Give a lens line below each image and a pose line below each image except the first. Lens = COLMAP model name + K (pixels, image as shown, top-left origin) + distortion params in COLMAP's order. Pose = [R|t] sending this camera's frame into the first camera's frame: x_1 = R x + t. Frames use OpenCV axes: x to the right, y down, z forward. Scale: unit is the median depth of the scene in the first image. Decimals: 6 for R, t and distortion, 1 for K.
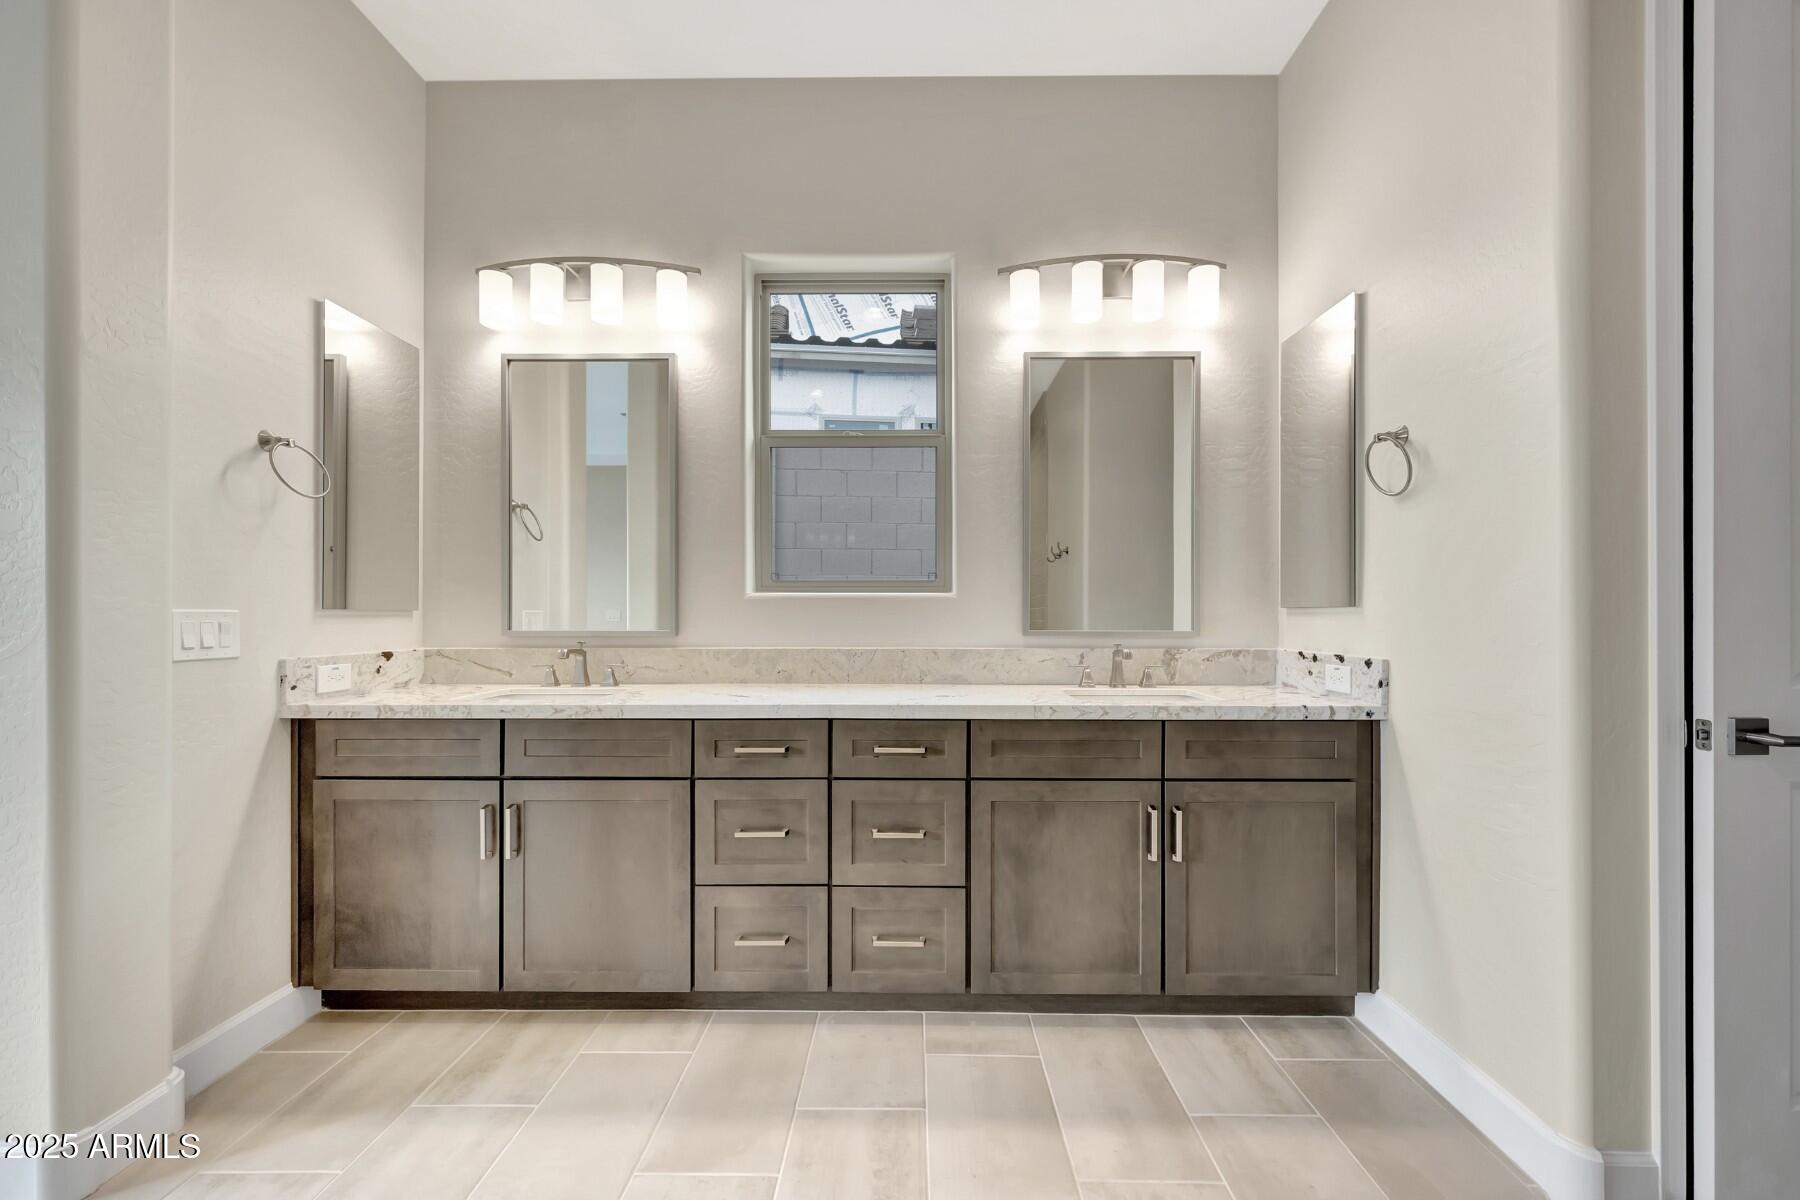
lens RADIAL K [[706.9, 0, 908.1], [0, 706.9, 608.7], [0, 0, 1]] dist [0.000513, 0.000785]
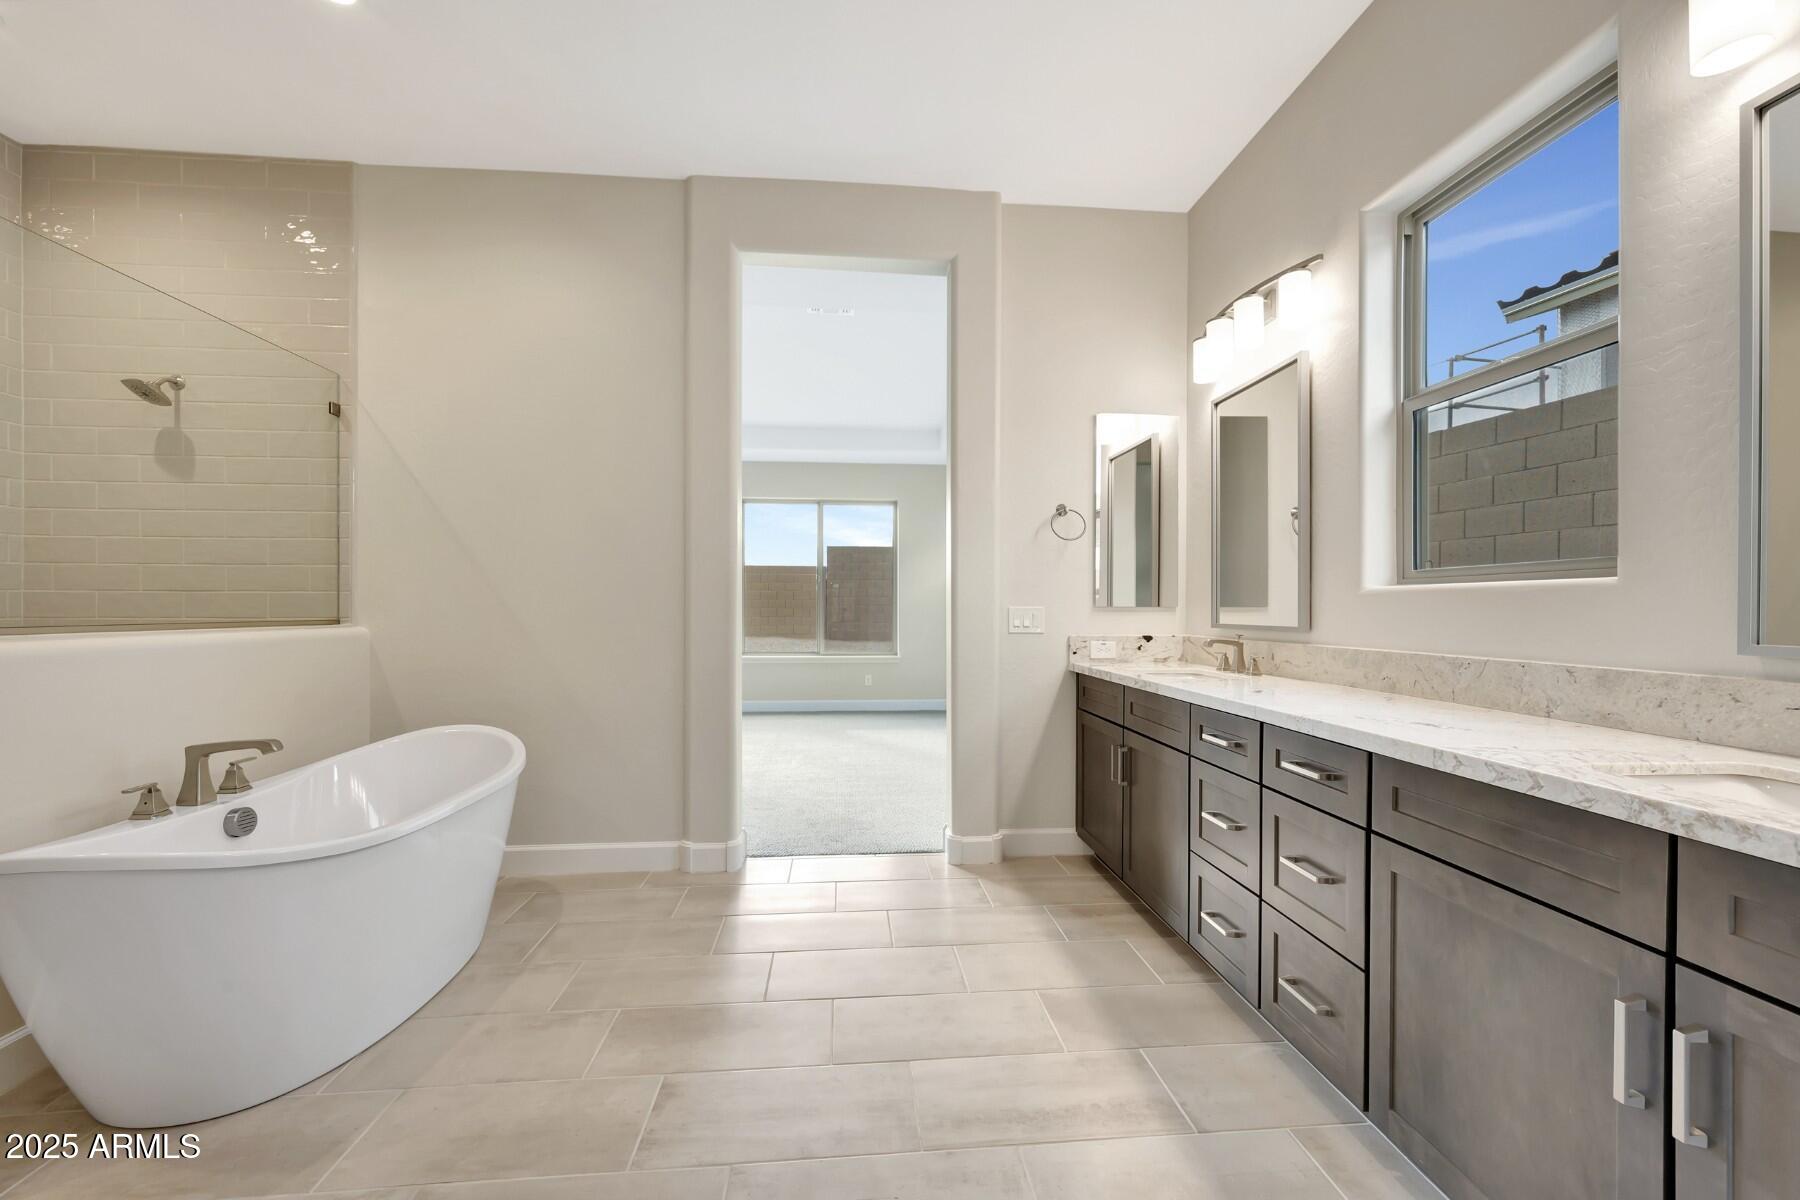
lens RADIAL K [[706.9, 0, 908.1], [0, 706.9, 608.7], [0, 0, 1]] dist [0.000513, 0.000785]
pose [[0.112509, 0.000744, -0.993650, 0.713080], [0.002456, 0.999996, 0.001027, 0.003553], [0.993648, -0.002556, 0.112507, 0.396174]]
